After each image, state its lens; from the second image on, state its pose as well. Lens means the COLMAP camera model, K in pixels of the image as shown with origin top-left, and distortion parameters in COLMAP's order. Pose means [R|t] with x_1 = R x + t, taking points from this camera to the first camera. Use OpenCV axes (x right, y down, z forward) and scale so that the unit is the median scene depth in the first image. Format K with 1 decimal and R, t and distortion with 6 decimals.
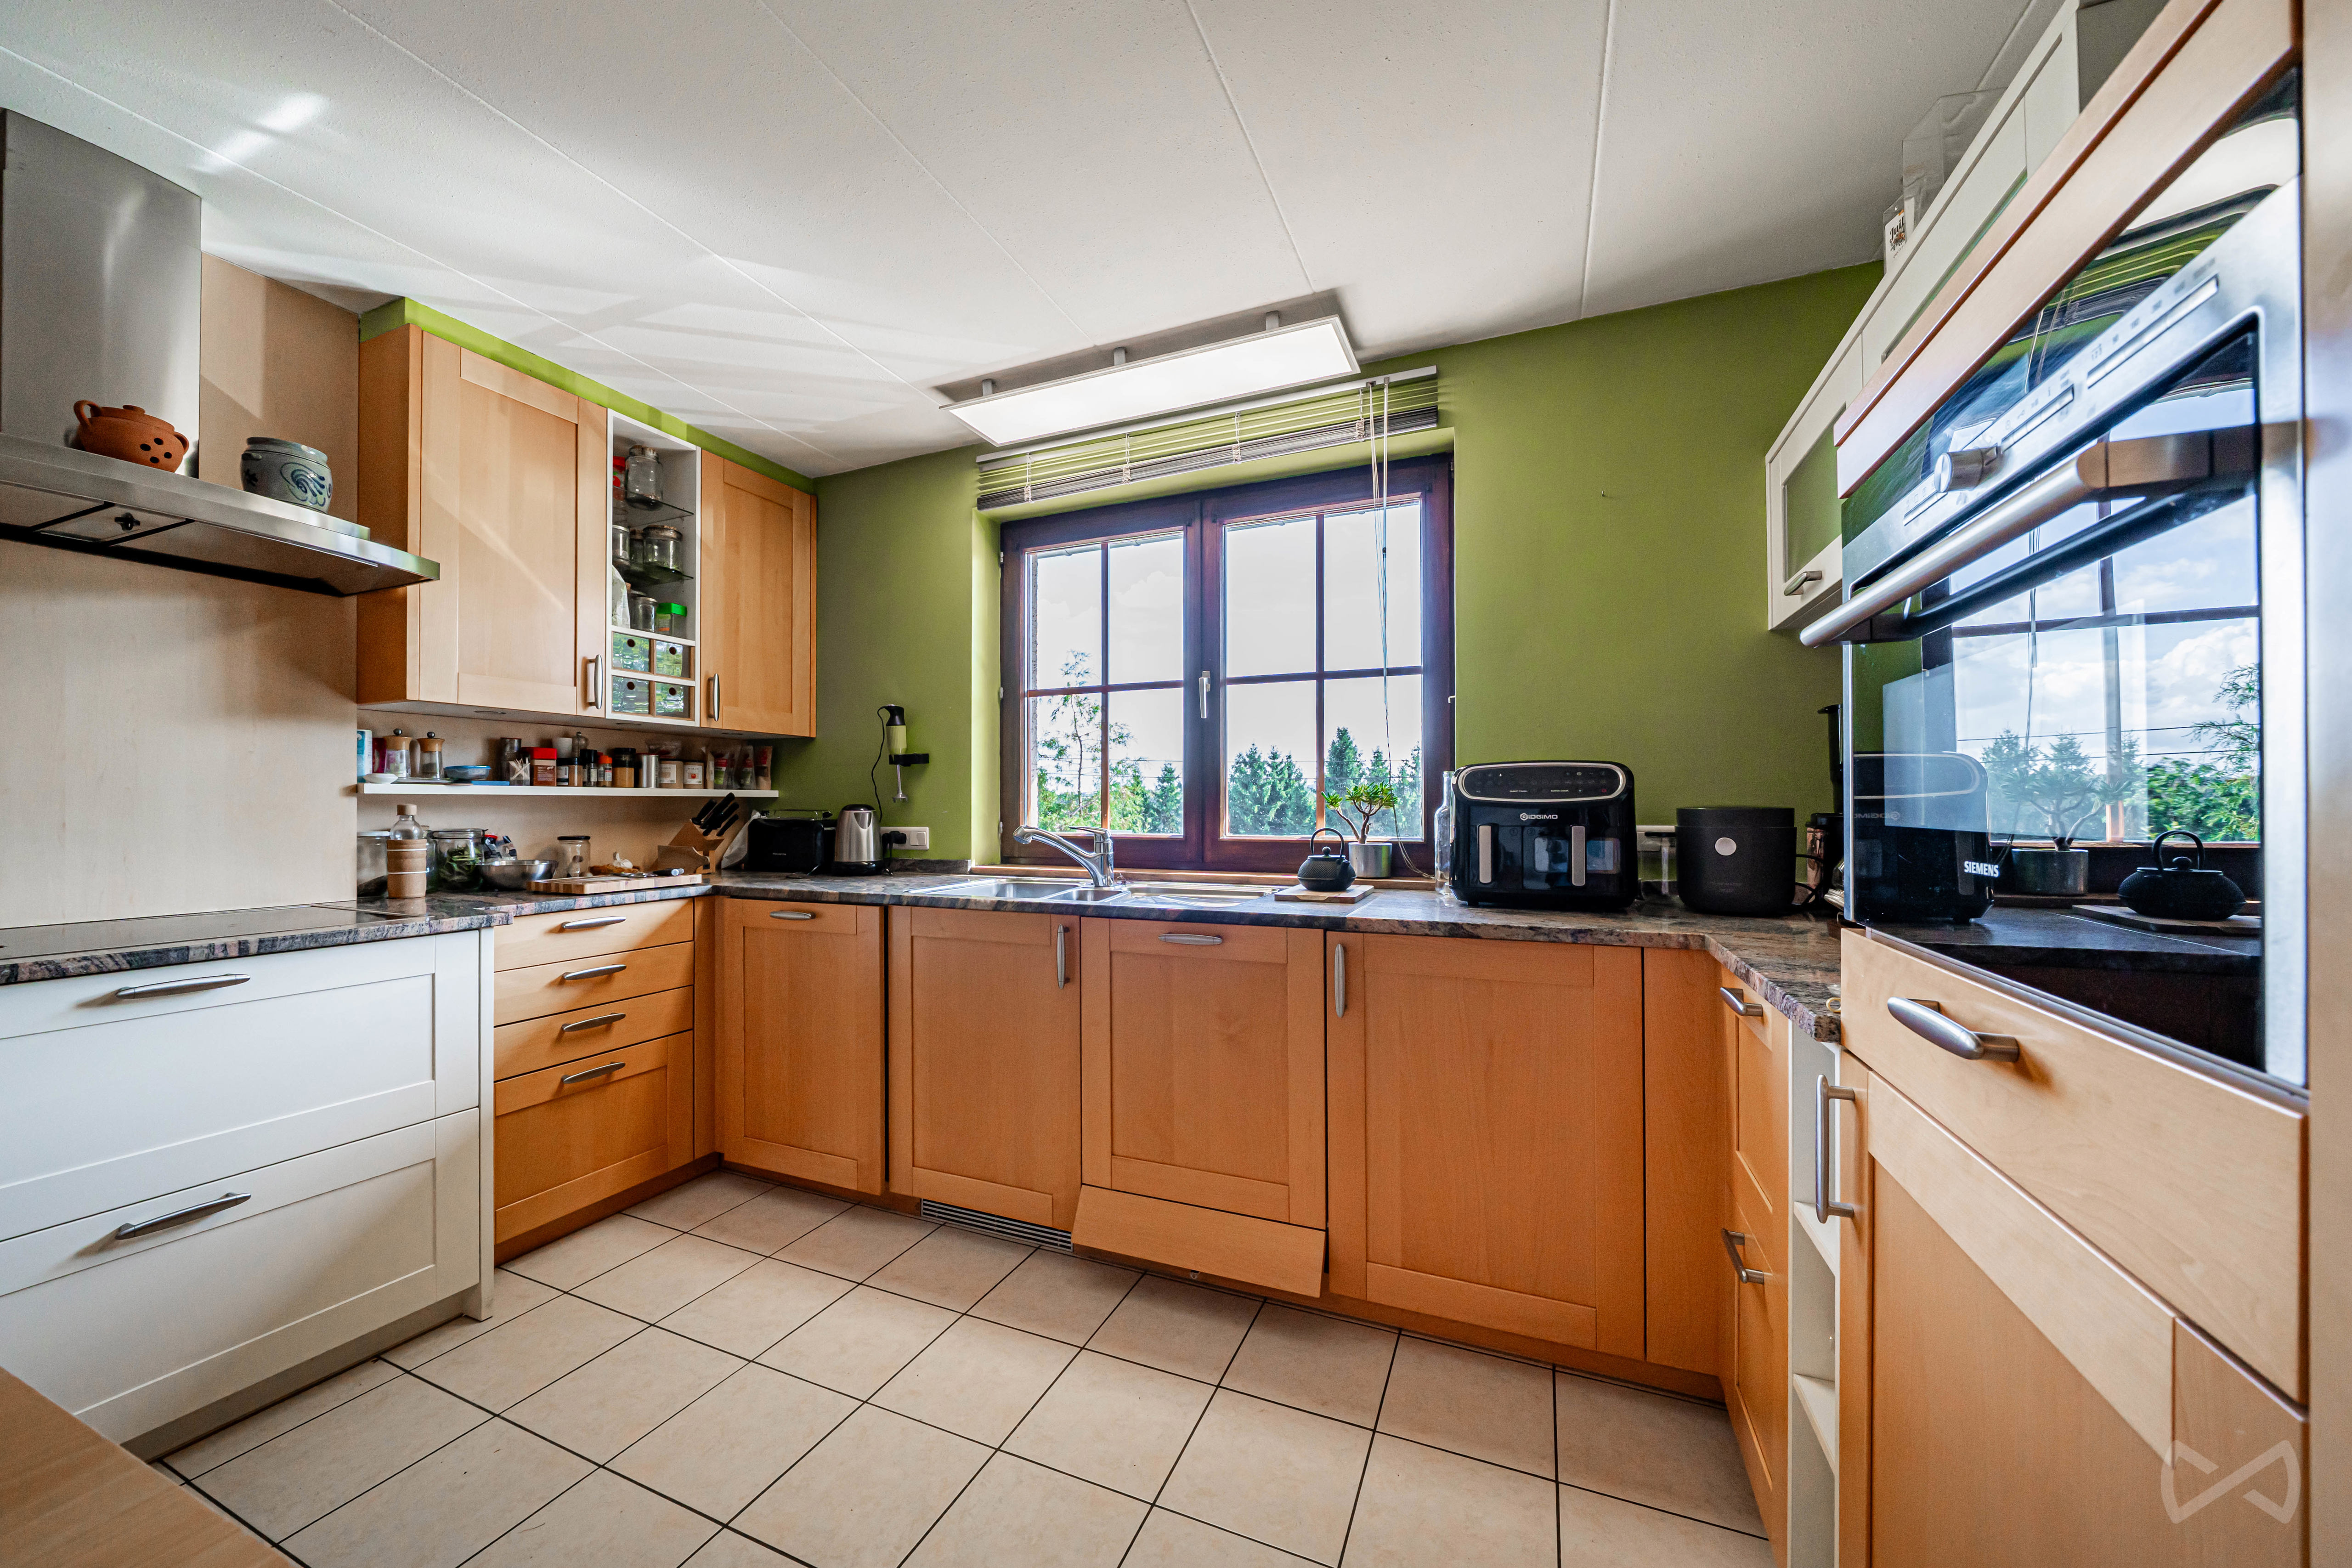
lens RADIAL K [[842.9, 0, 1164.9], [0, 842.9, 803.0], [0, 0, 1]] dist [-0.004211, -0.000142]
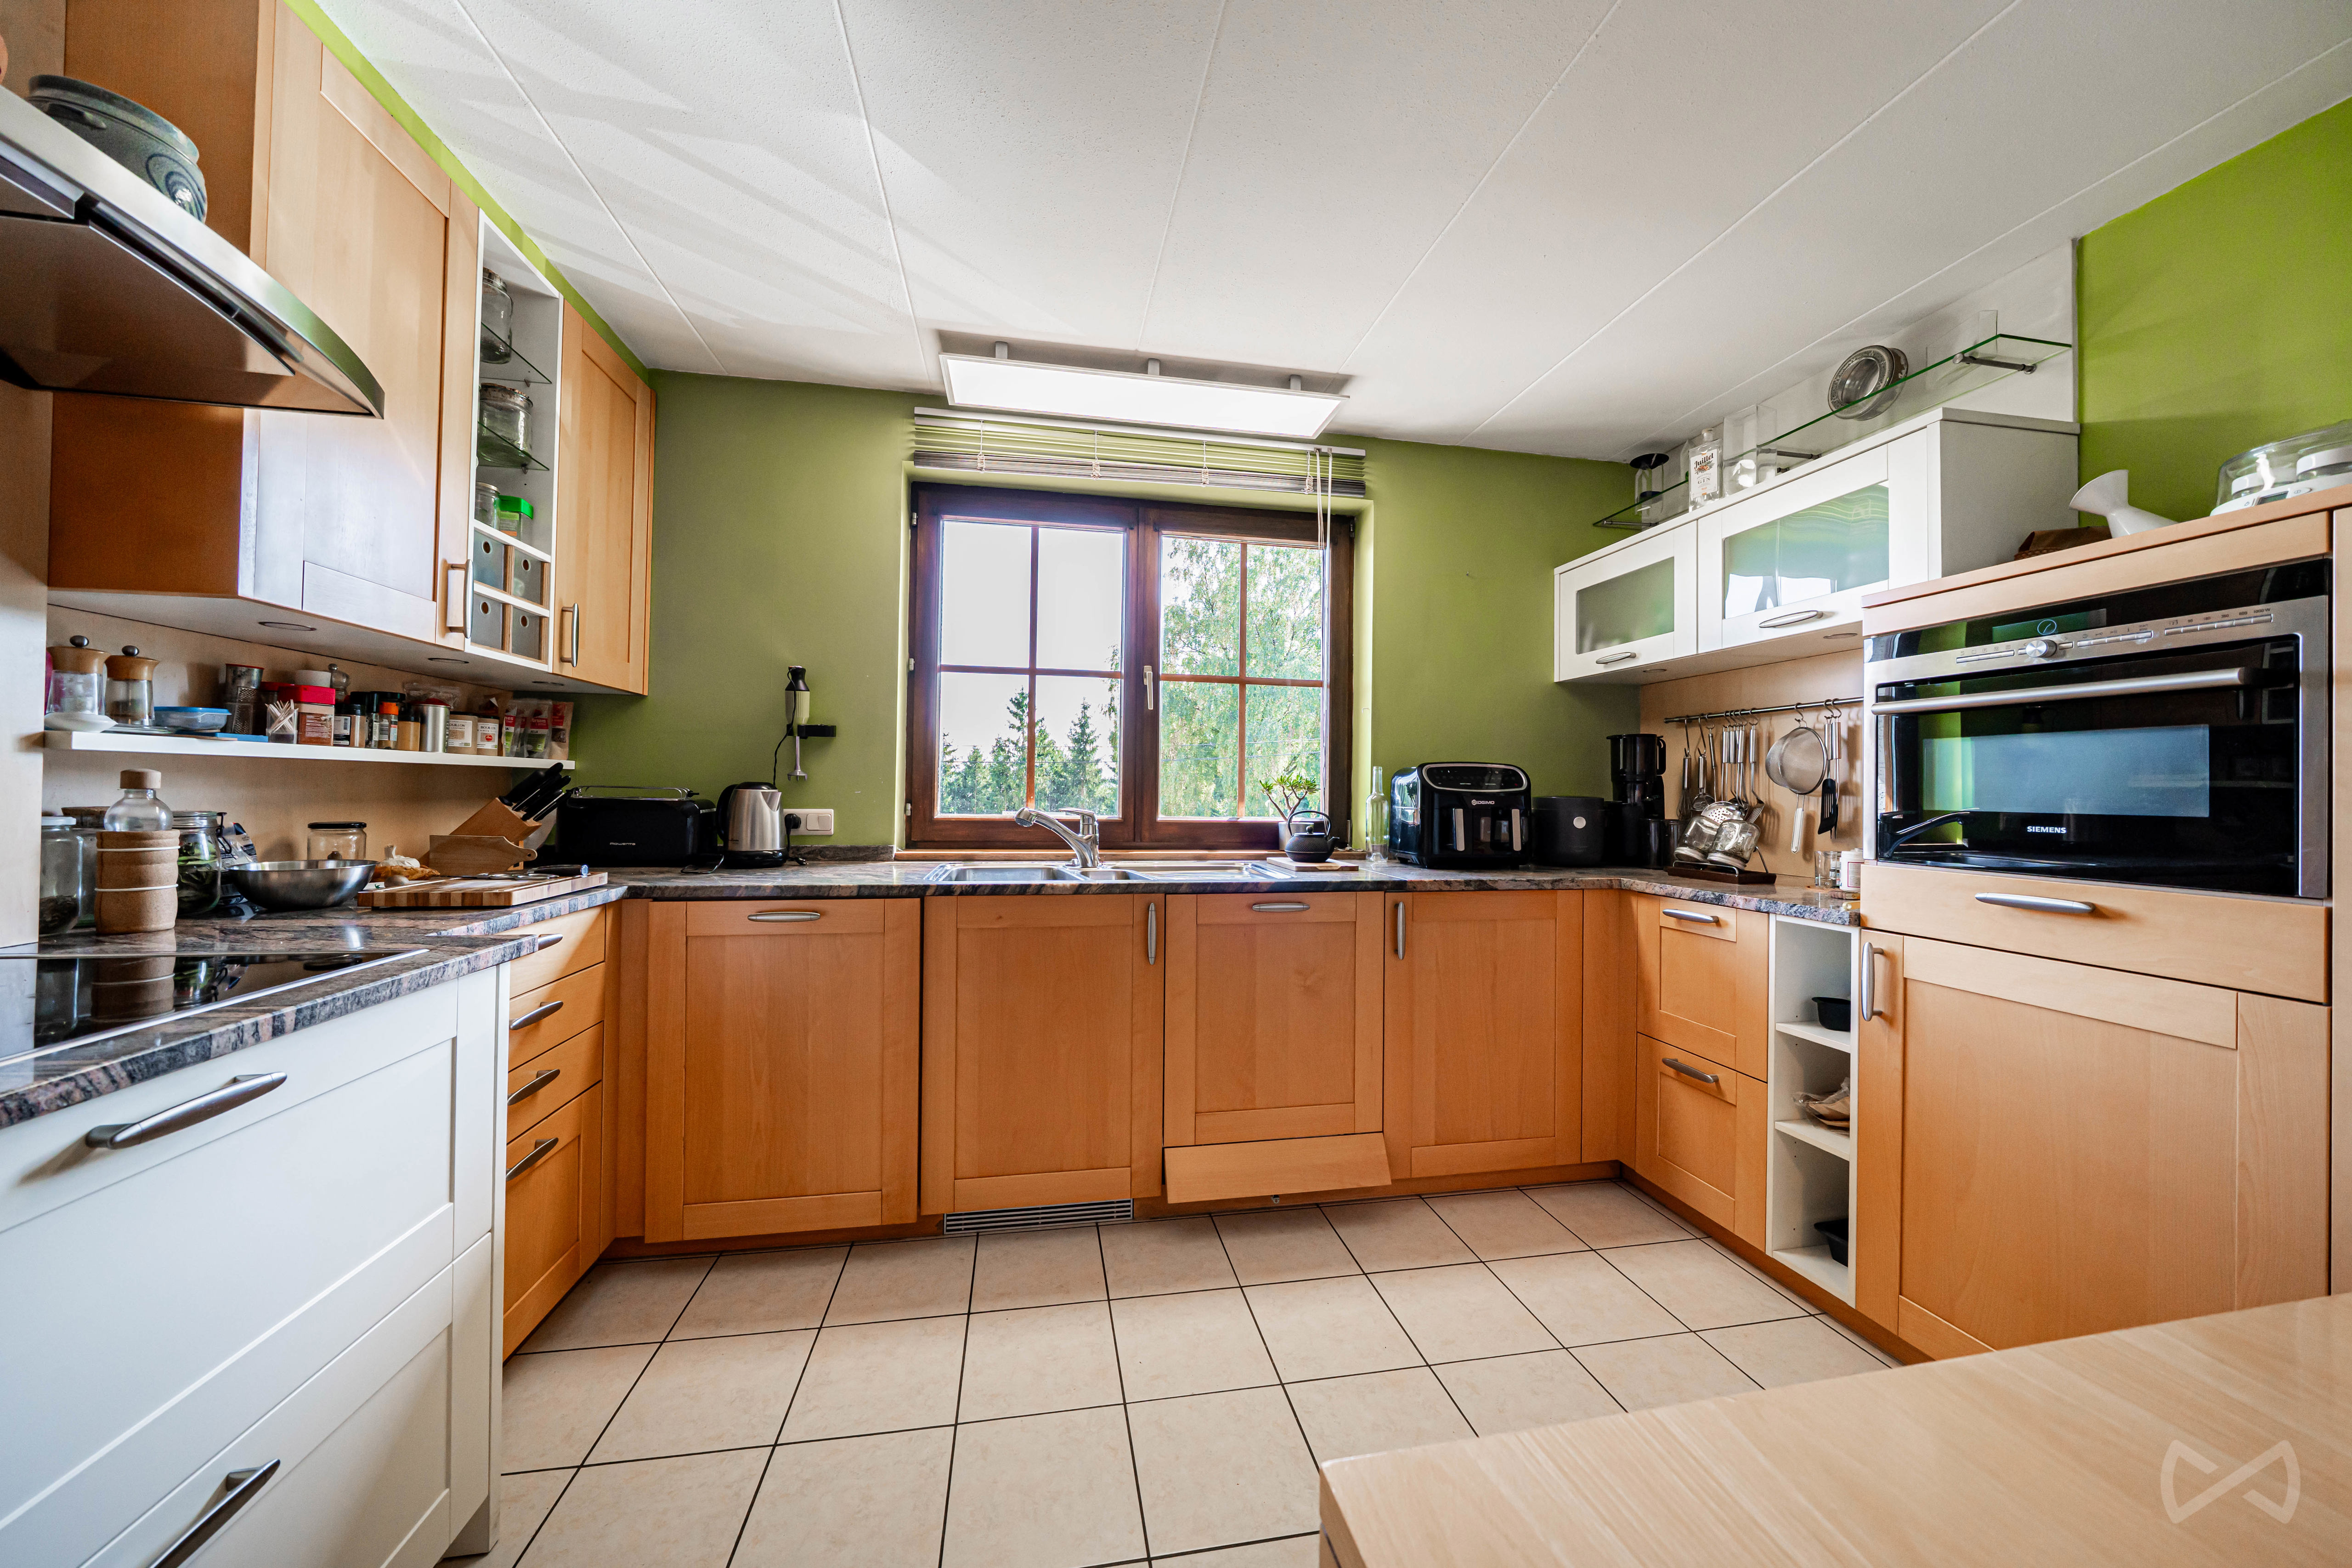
lens RADIAL K [[800.5, 0, 1169.2], [0, 800.5, 784.2], [0, 0, 1]] dist [-0.005691, -0.000128]
pose [[0.833098, 0.017651, 0.552843, -0.591805], [-0.016965, 0.999836, -0.006356, 0.002487], [-0.552865, -0.004084, 0.833261, 0.147848]]
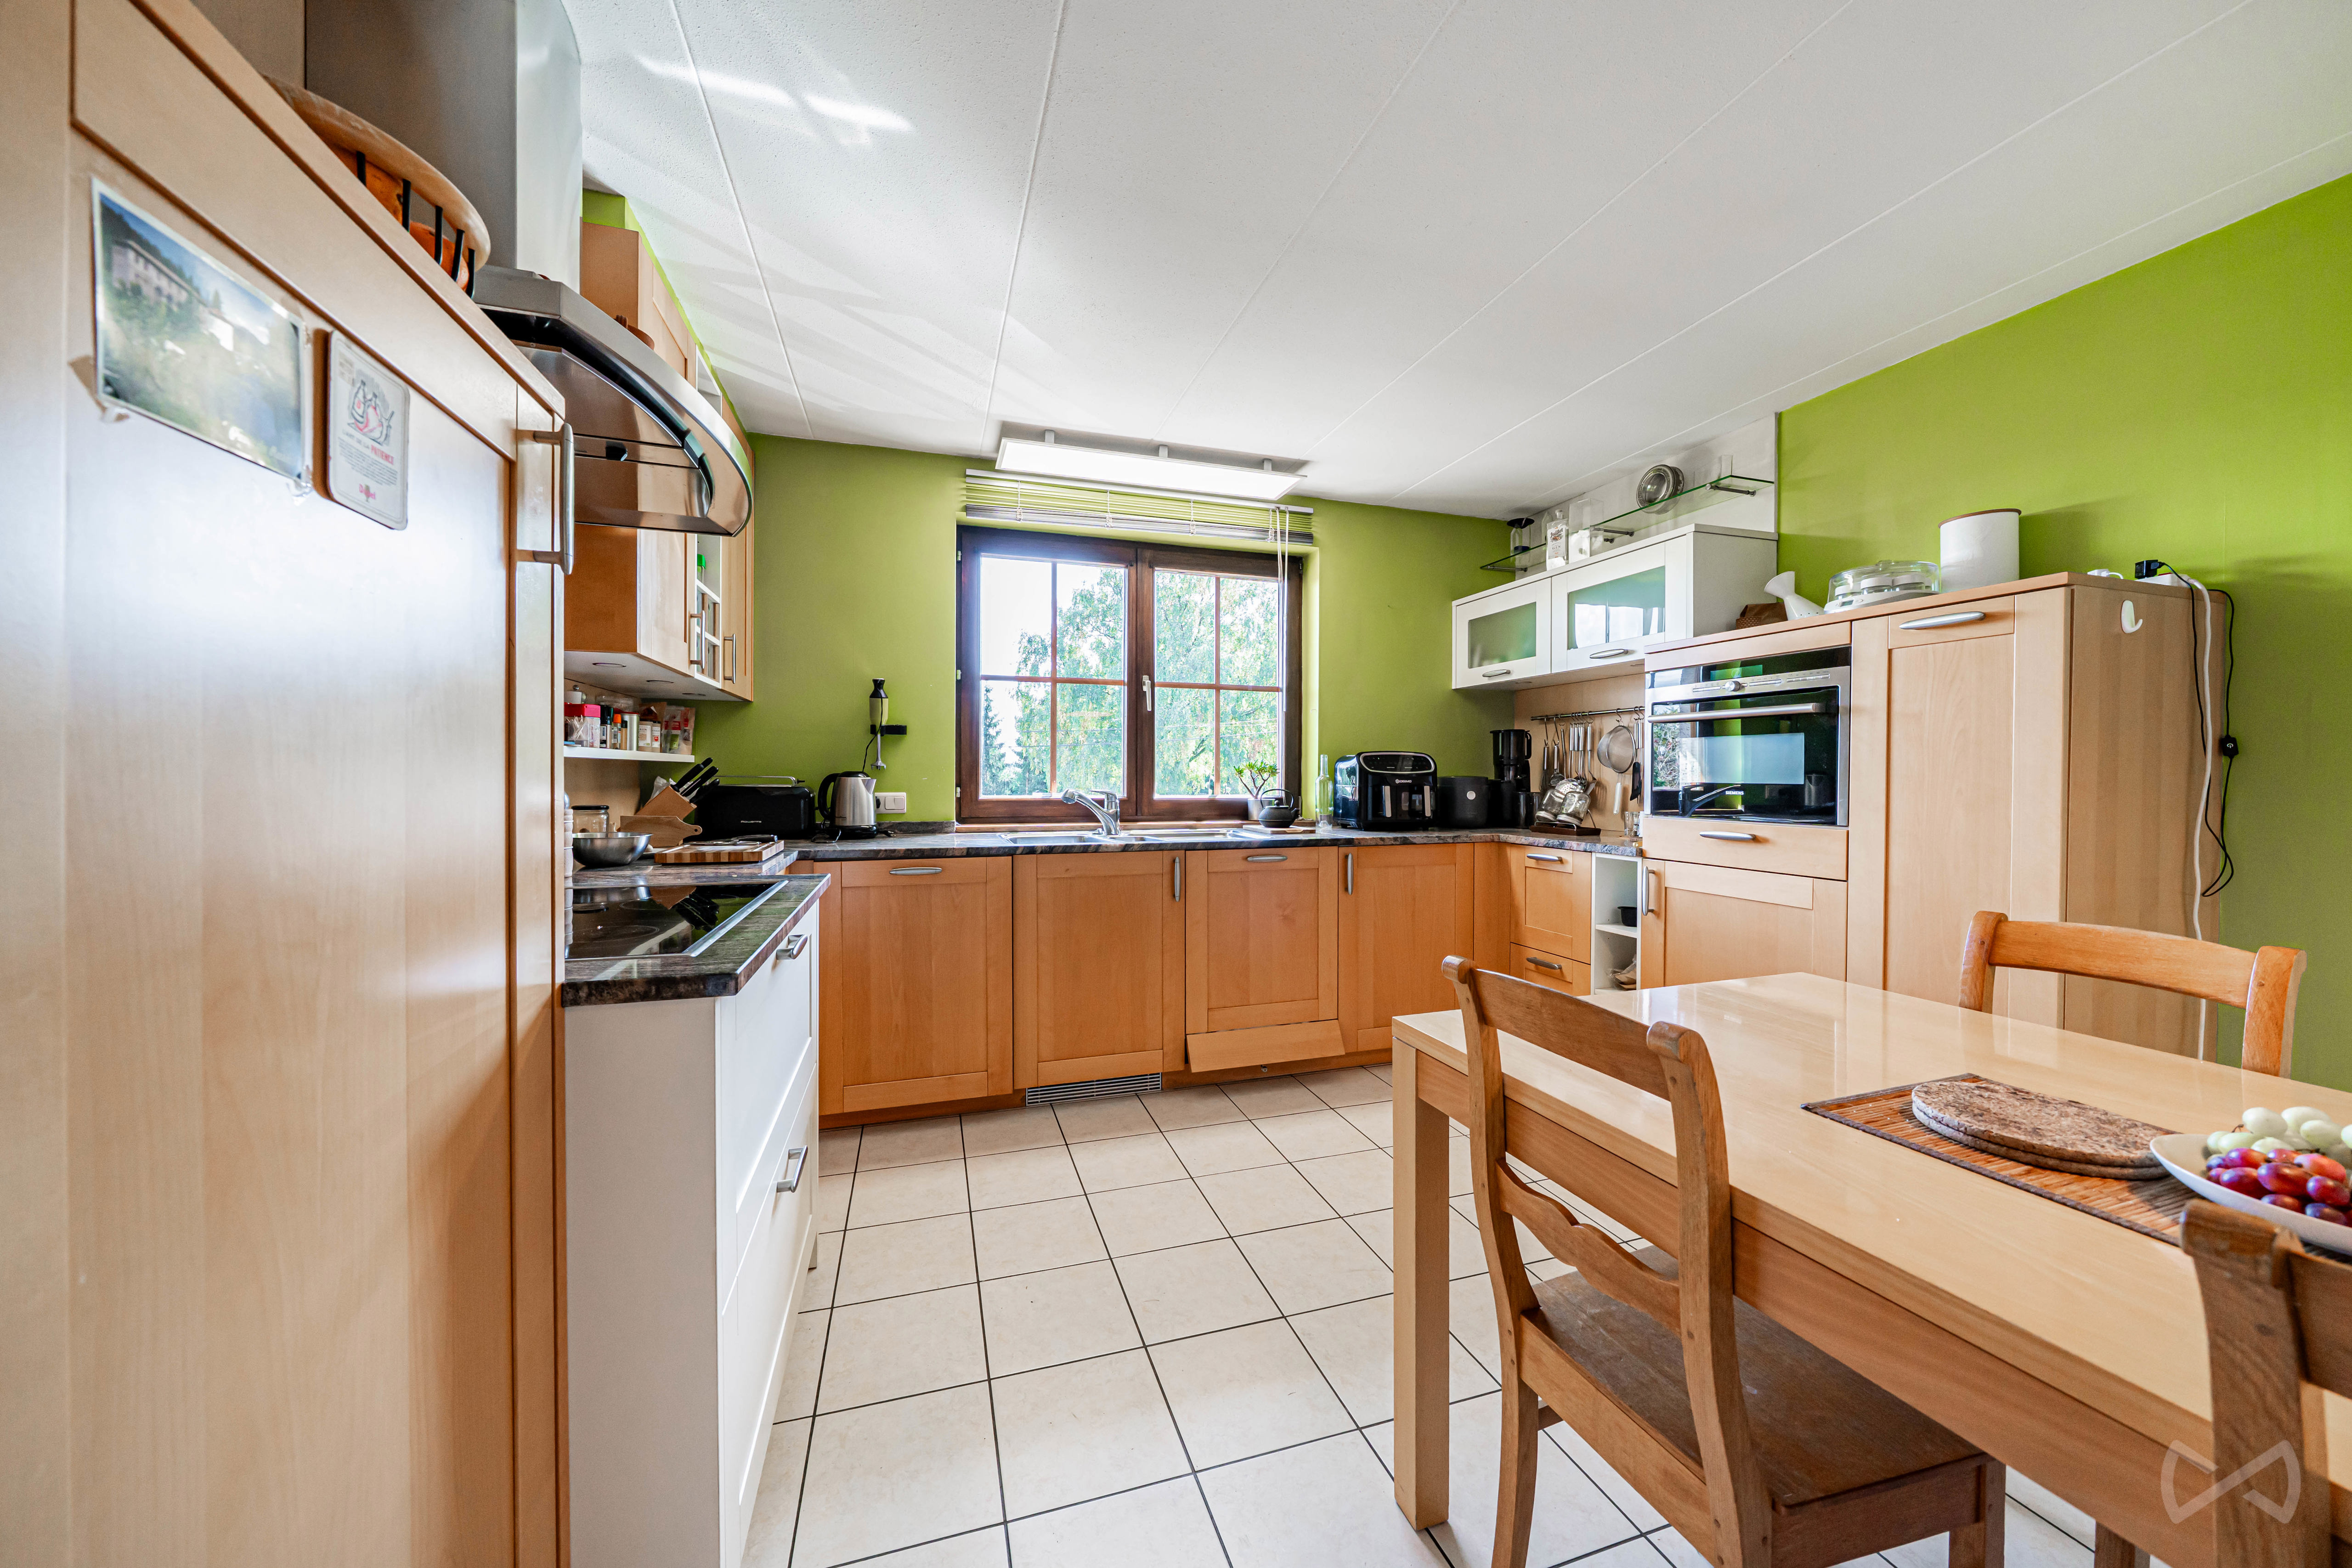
lens RADIAL K [[813.7, 0, 1171.1], [0, 813.7, 786.0], [0, 0, 1]] dist [-0.007152, 0.001168]
pose [[0.756399, -0.004239, 0.654096, -0.933396], [-0.007212, 0.999864, 0.014820, 0.002530], [-0.654070, -0.015927, 0.756266, -0.031763]]
